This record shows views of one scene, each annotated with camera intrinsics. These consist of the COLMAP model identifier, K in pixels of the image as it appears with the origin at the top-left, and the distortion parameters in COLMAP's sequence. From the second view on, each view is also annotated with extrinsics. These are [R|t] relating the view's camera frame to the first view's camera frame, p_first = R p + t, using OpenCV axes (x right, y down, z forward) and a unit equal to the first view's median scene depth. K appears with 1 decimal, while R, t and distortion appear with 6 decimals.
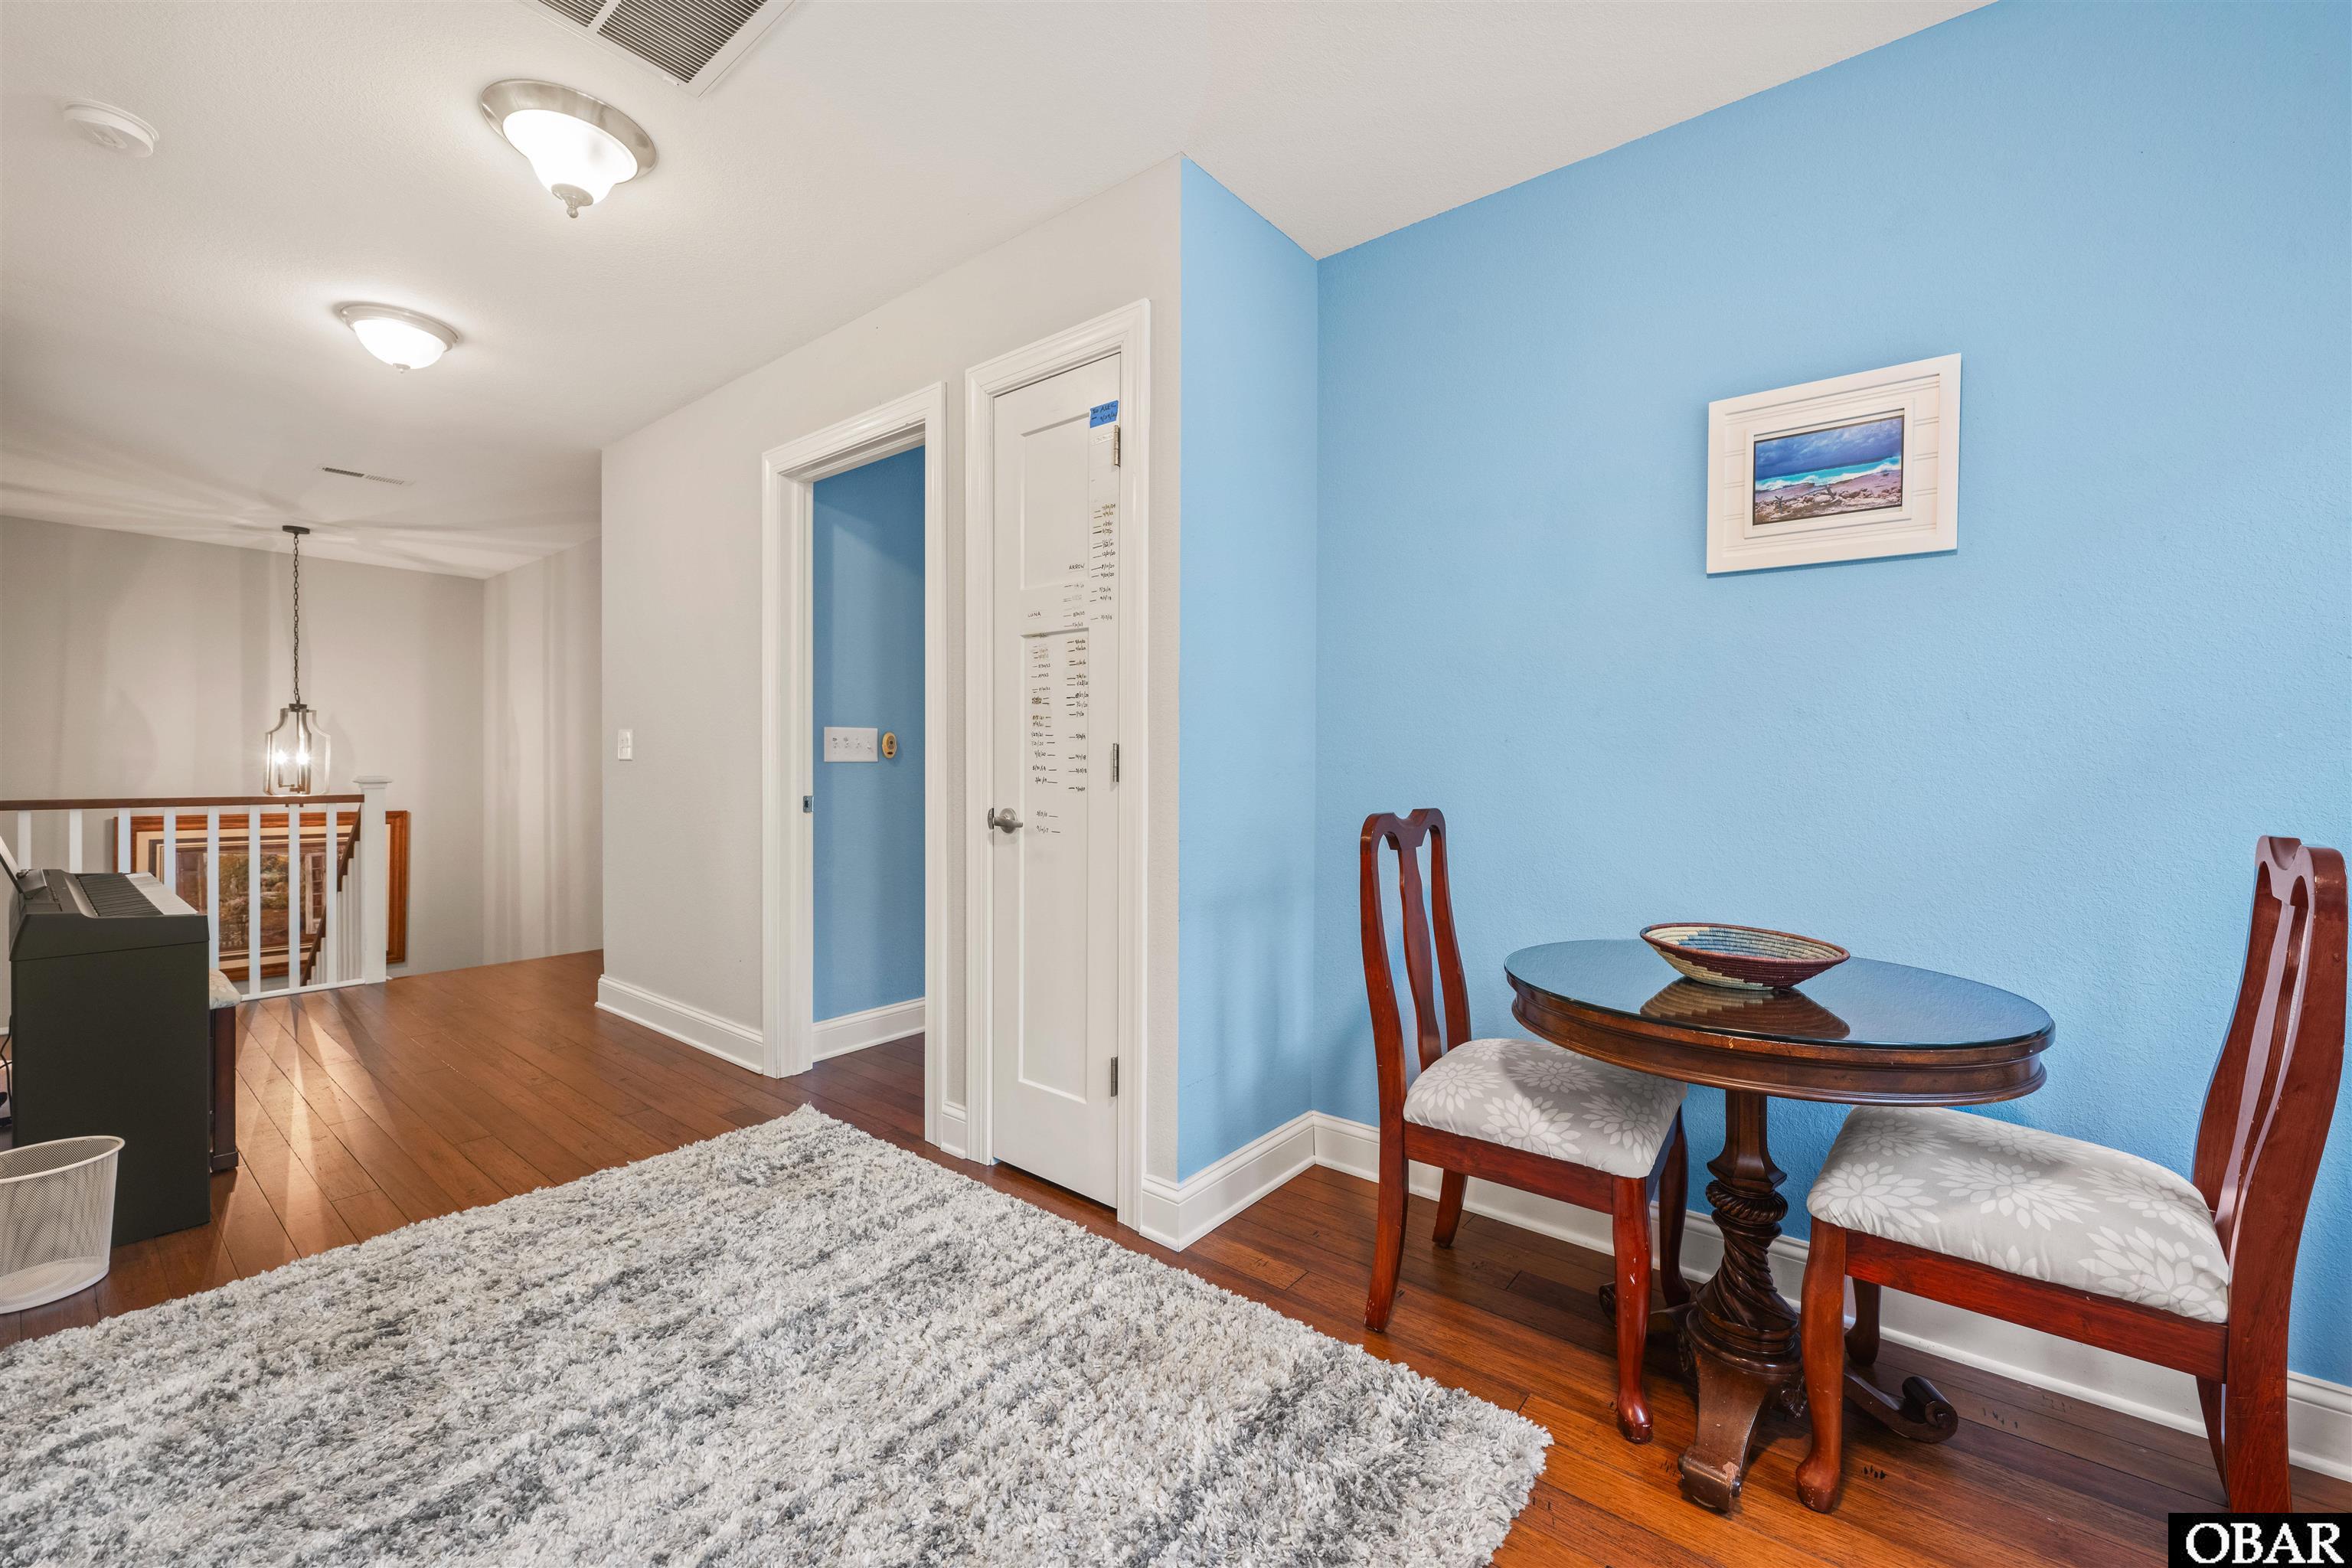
lens RADIAL K [[934.9, 0, 1185.0], [0, 934.9, 770.4], [0, 0, 1]] dist [-0.001731, 0.000363]
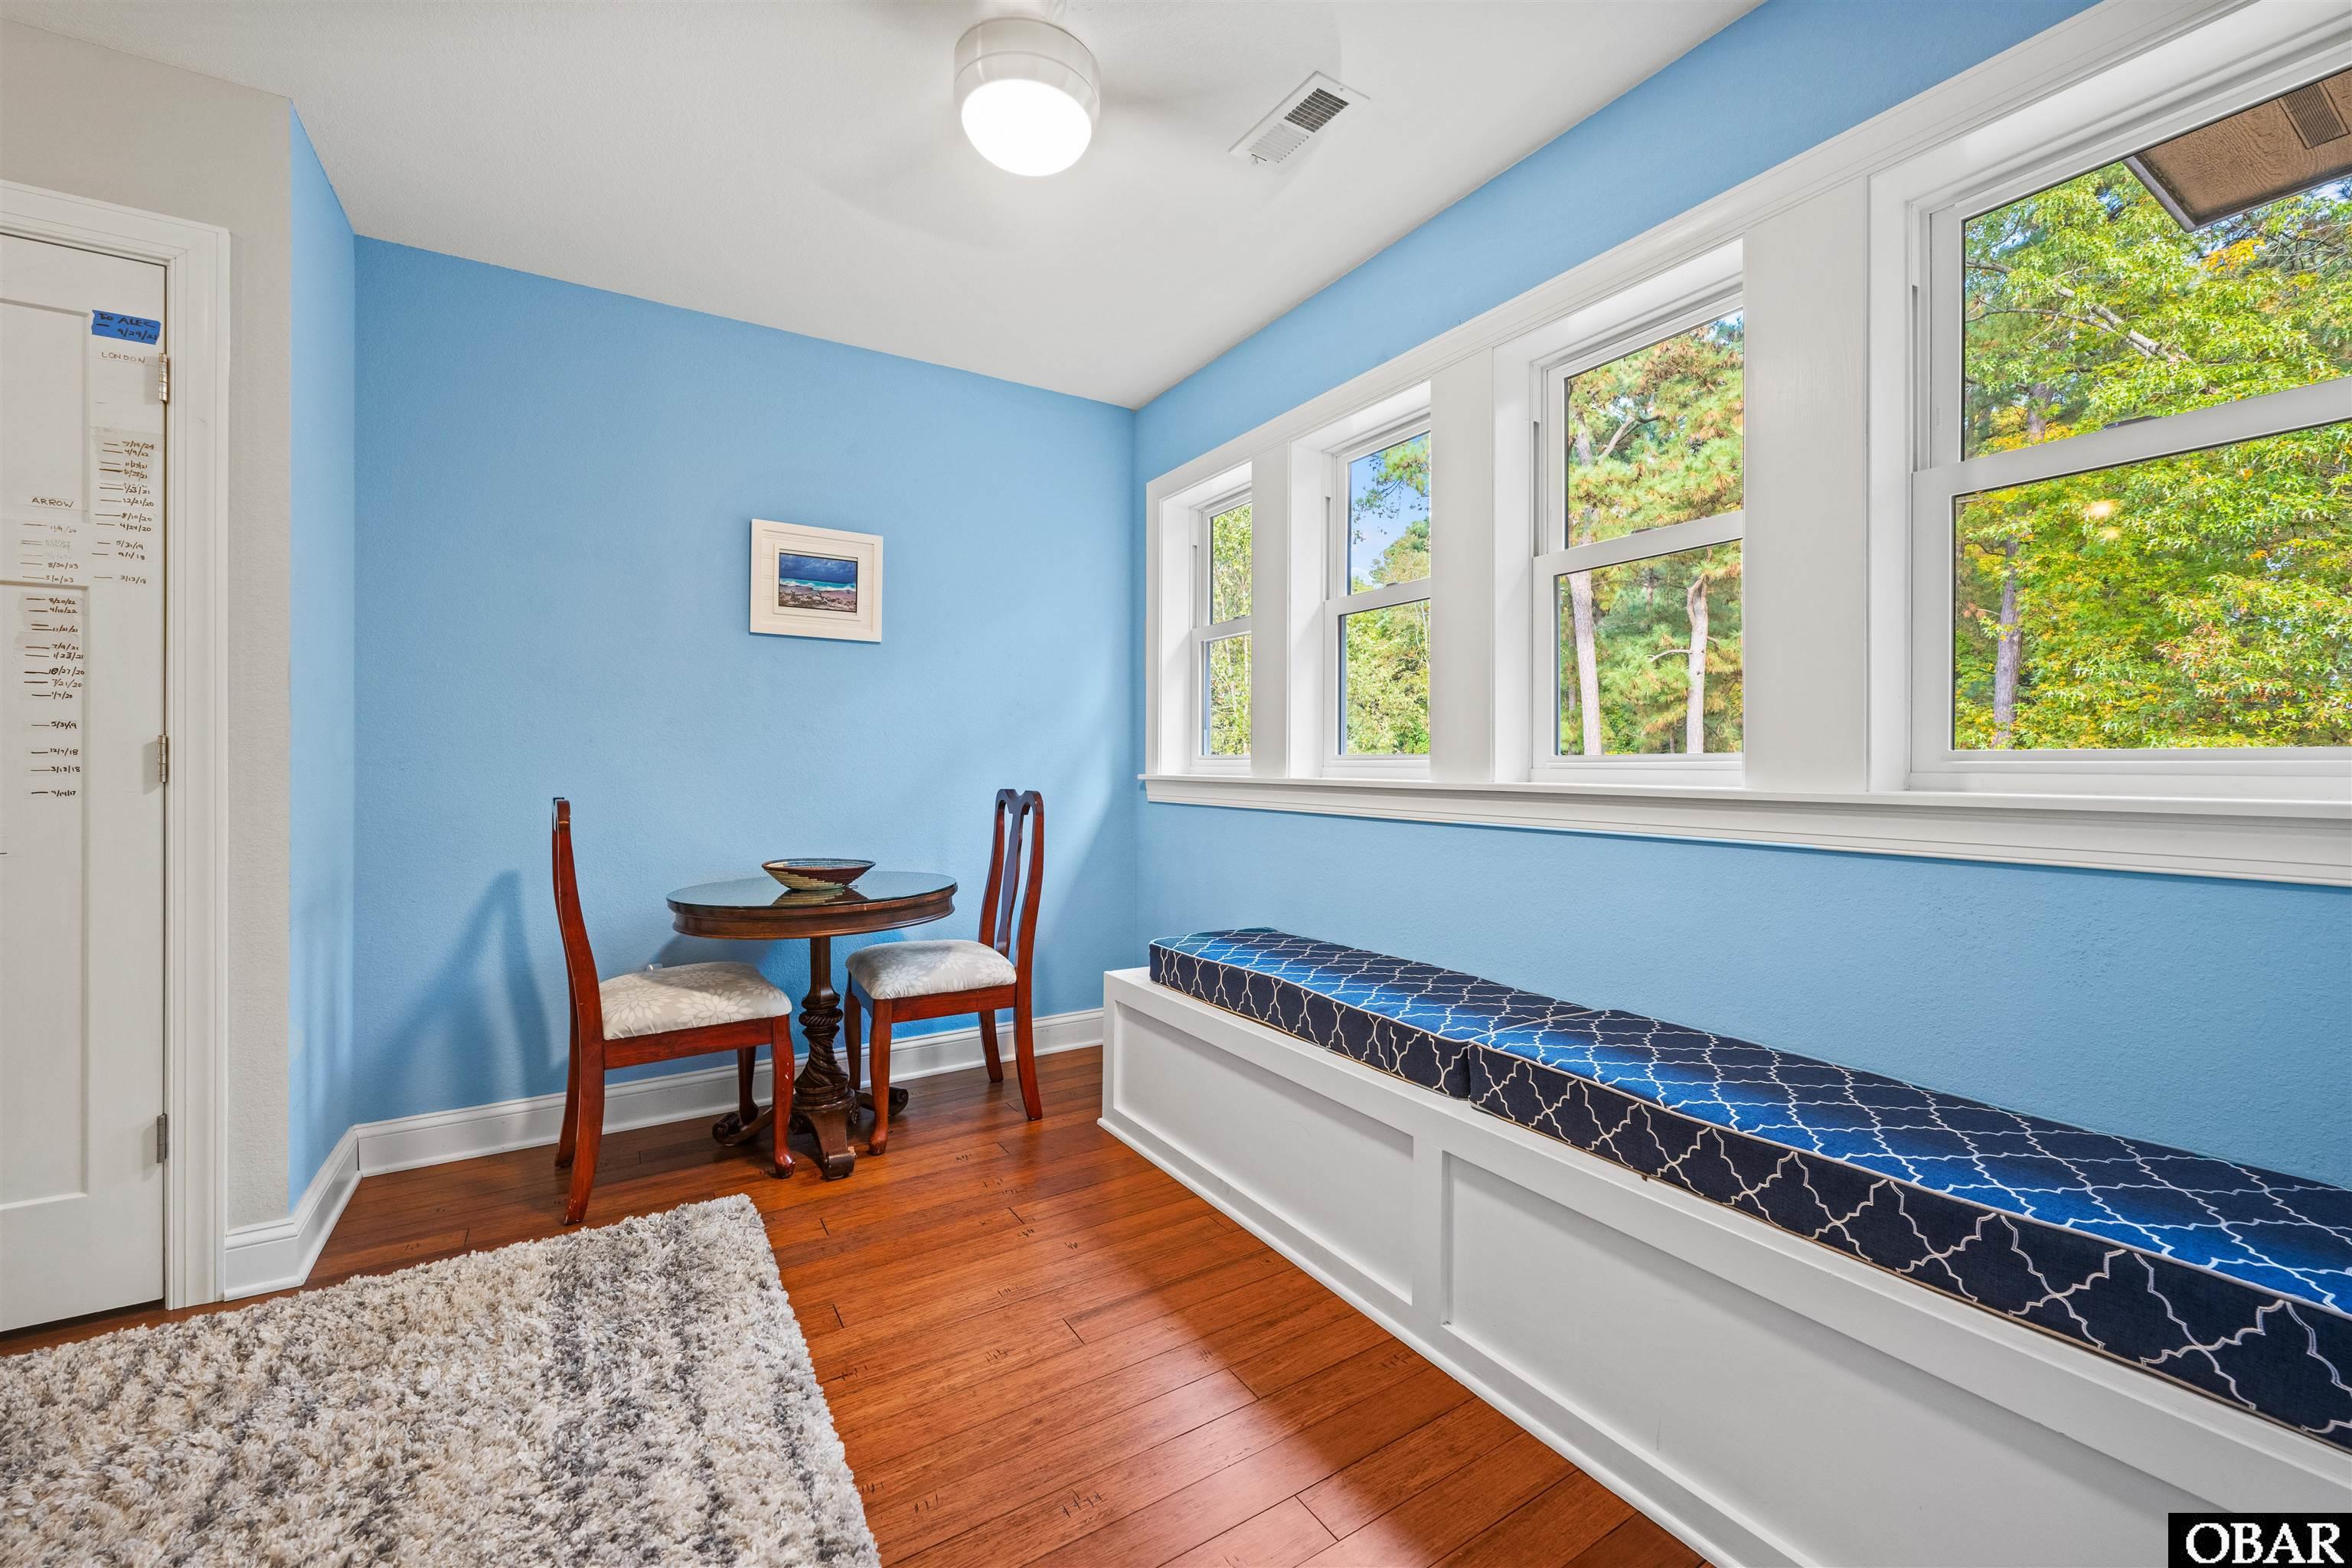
lens RADIAL K [[934.9, 0, 1177.4], [0, 934.9, 766.7], [0, 0, 1]] dist [-0.001731, 0.000363]
pose [[0.335068, -0.009459, 0.942146, -0.688773], [0.007864, 0.999943, 0.007242, -0.000494], [-0.942161, 0.004982, 0.335124, -0.158009]]
